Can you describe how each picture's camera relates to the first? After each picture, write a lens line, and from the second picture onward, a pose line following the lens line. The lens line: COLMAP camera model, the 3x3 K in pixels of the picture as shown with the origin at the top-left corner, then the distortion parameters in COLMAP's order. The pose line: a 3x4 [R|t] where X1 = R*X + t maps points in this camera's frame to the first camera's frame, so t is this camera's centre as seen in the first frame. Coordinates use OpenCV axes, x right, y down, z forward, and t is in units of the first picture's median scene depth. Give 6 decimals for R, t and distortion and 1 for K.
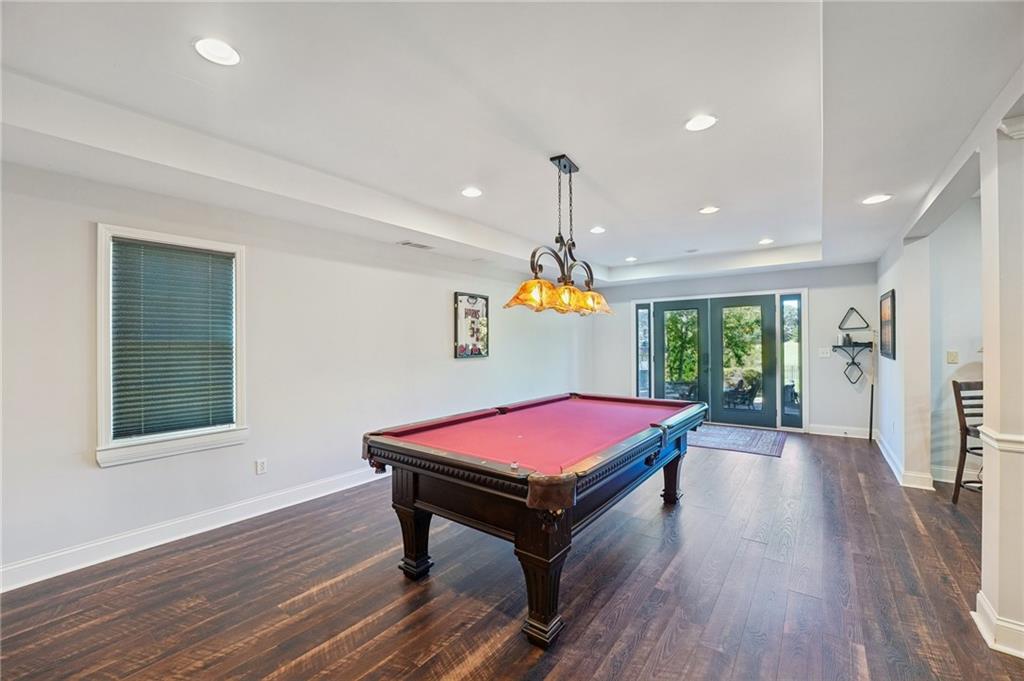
lens RADIAL K [[399.8, 0, 513.2], [0, 399.8, 350.1], [0, 0, 1]] dist [-0.030812, 0.000006]
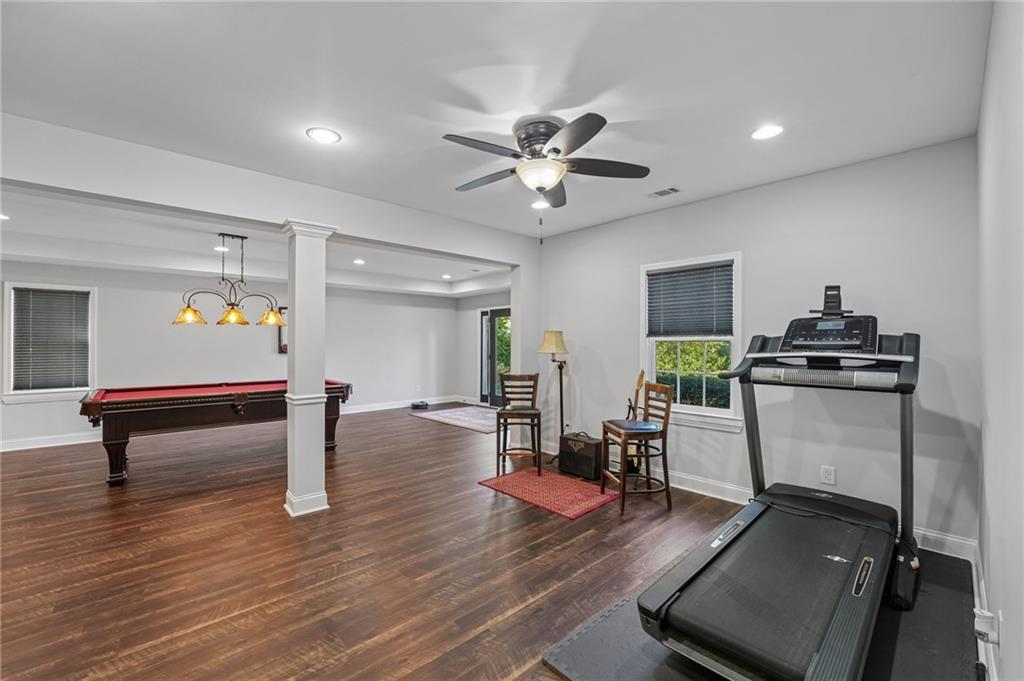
lens RADIAL K [[410.0, 0, 512.8], [0, 410.0, 344.0], [0, 0, 1]] dist [-0.021761, -0.000008]
pose [[0.986588, 0.009539, -0.162954, 0.826350], [-0.011756, 0.999851, -0.012649, -0.004687], [0.162809, 0.014395, 0.986553, -0.264882]]
